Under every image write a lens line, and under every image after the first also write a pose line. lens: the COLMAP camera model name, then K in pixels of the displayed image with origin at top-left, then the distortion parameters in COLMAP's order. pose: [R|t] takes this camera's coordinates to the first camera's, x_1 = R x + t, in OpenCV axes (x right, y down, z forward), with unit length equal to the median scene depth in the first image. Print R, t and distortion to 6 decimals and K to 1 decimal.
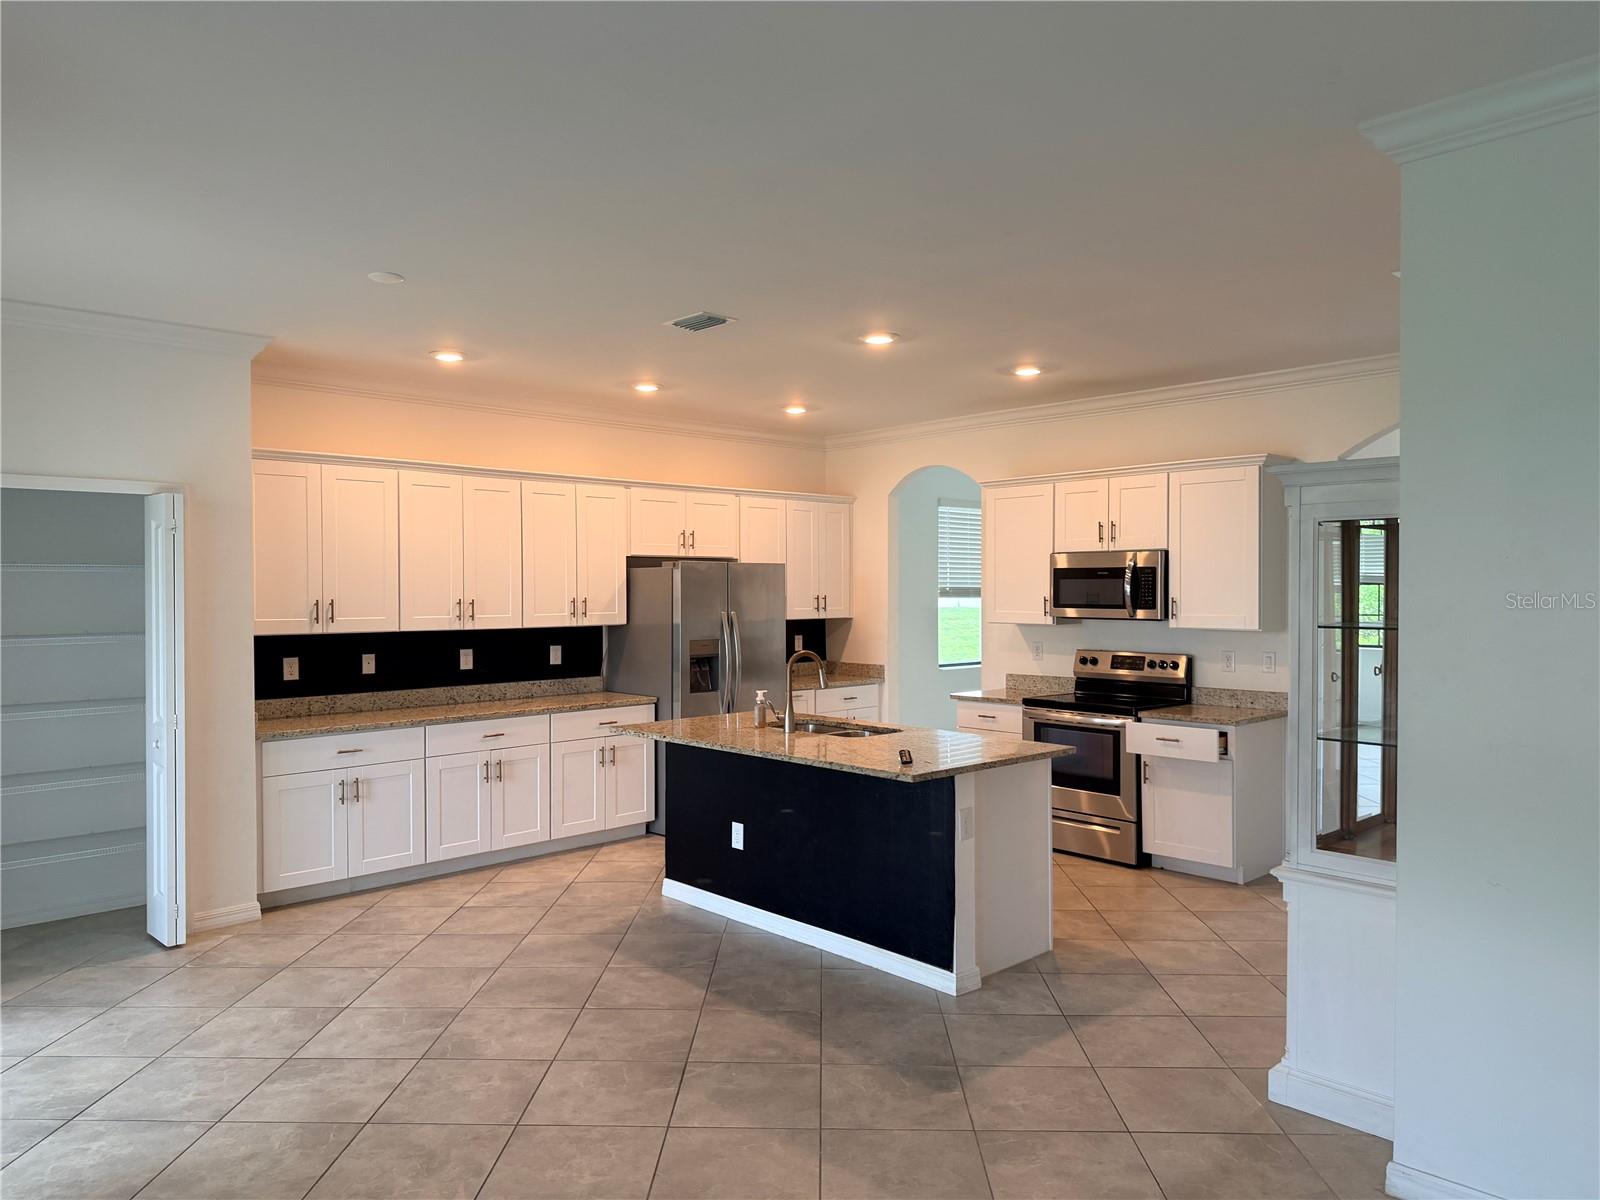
lens RADIAL K [[1108.8, 0, 800.0], [0, 1108.8, 600.0], [0, 0, 1]] dist [0.006677, -0.005373]
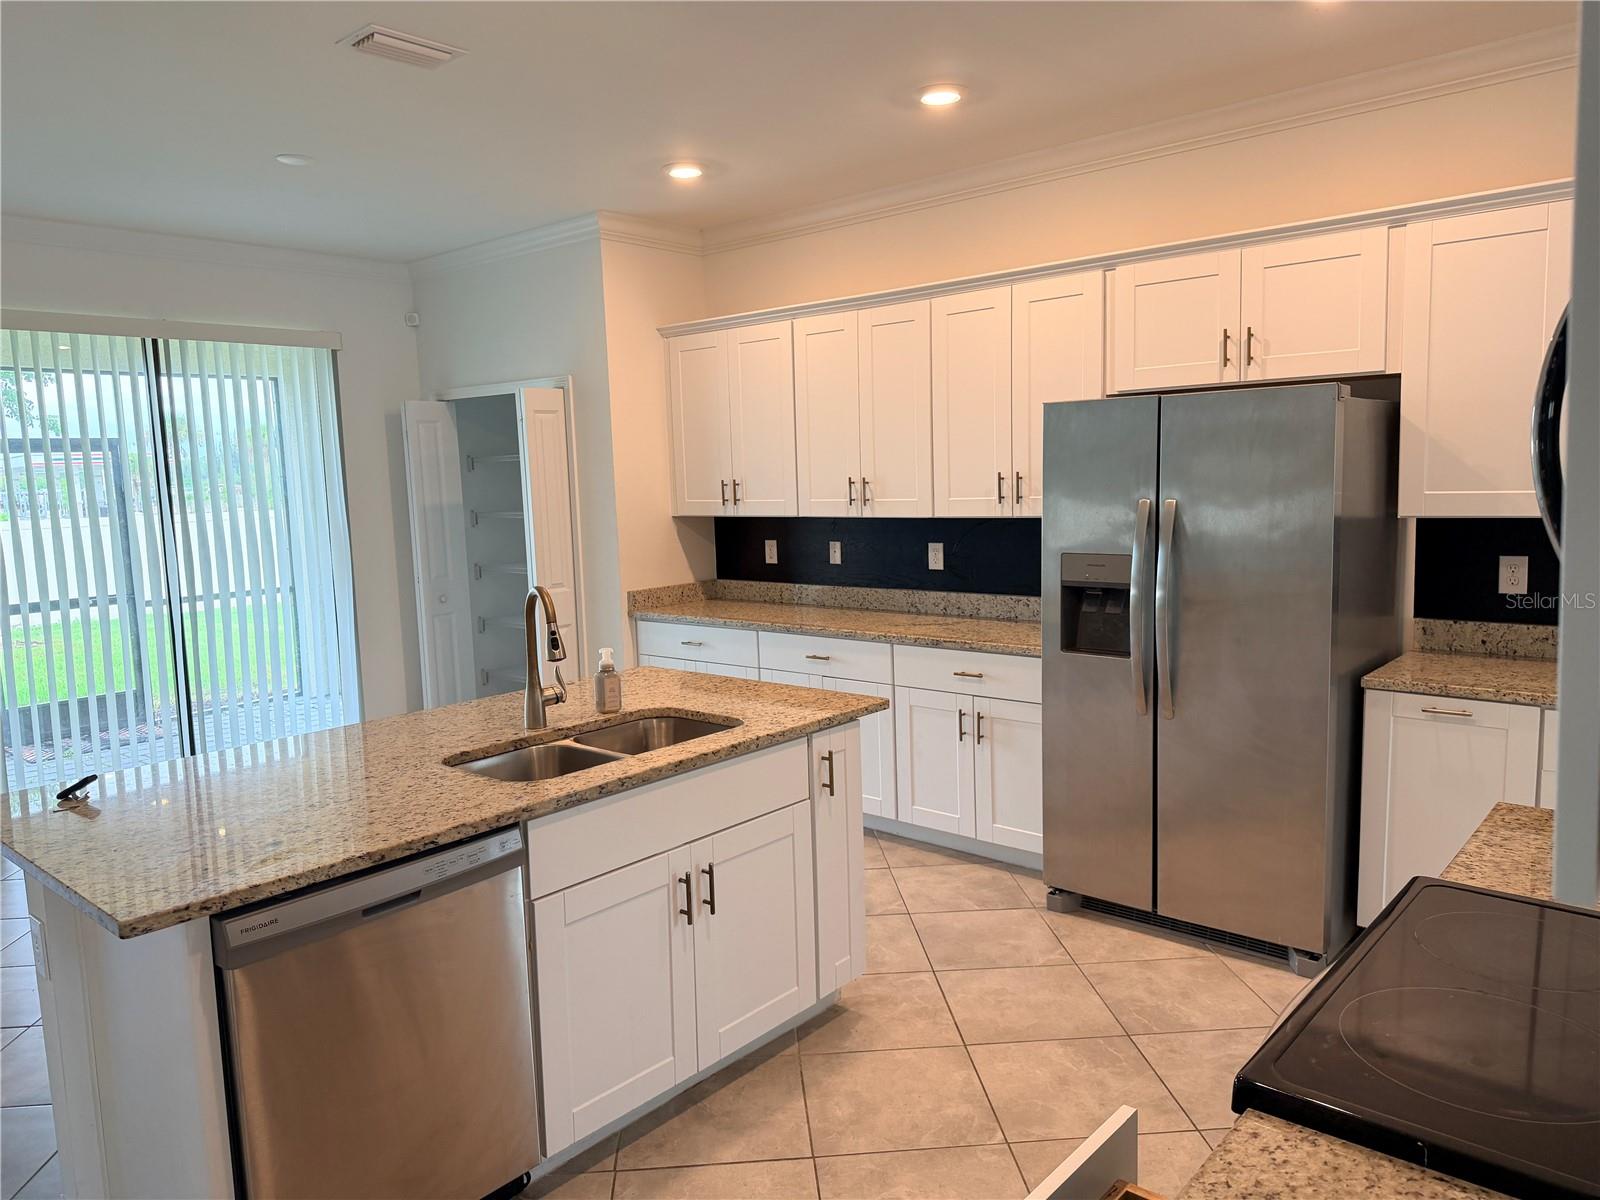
lens RADIAL K [[1108.8, 0, 800.0], [0, 1108.8, 600.0], [0, 0, 1]] dist [0.006677, -0.005373]
pose [[0.062312, 0.114889, -0.991422, 0.439227], [0.024008, 0.992893, 0.116568, -0.006221], [0.997768, -0.031066, 0.059111, 0.875948]]
